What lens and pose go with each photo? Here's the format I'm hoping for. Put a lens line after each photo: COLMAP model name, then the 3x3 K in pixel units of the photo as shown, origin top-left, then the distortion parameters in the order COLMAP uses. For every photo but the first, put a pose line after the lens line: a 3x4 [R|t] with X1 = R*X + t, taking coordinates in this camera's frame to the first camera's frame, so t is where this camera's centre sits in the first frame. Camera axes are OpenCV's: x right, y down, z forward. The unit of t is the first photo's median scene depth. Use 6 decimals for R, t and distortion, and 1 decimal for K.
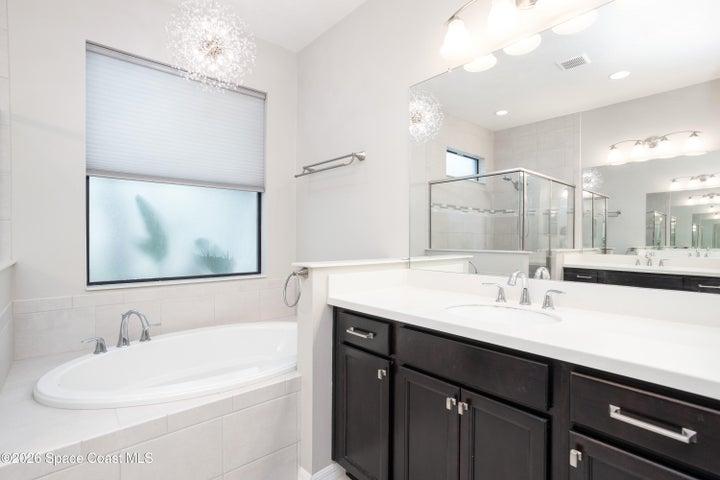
lens RADIAL K [[353.8, 0, 360.0], [0, 353.8, 240.0], [0, 0, 1]] dist [-0.049719, 0.030132]
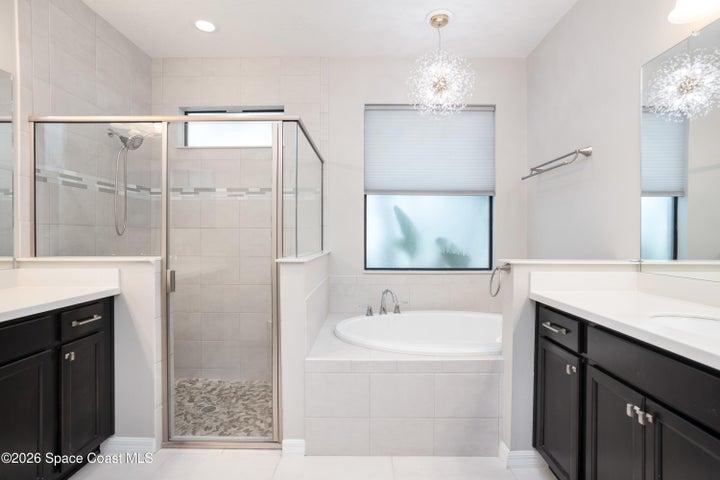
lens RADIAL K [[353.8, 0, 360.0], [0, 353.8, 240.0], [0, 0, 1]] dist [-0.049719, 0.030132]
pose [[0.740137, 0.006342, -0.672426, 0.219961], [-0.006040, 0.999978, 0.002783, 0.002180], [0.672429, 0.002002, 0.740159, -0.128560]]
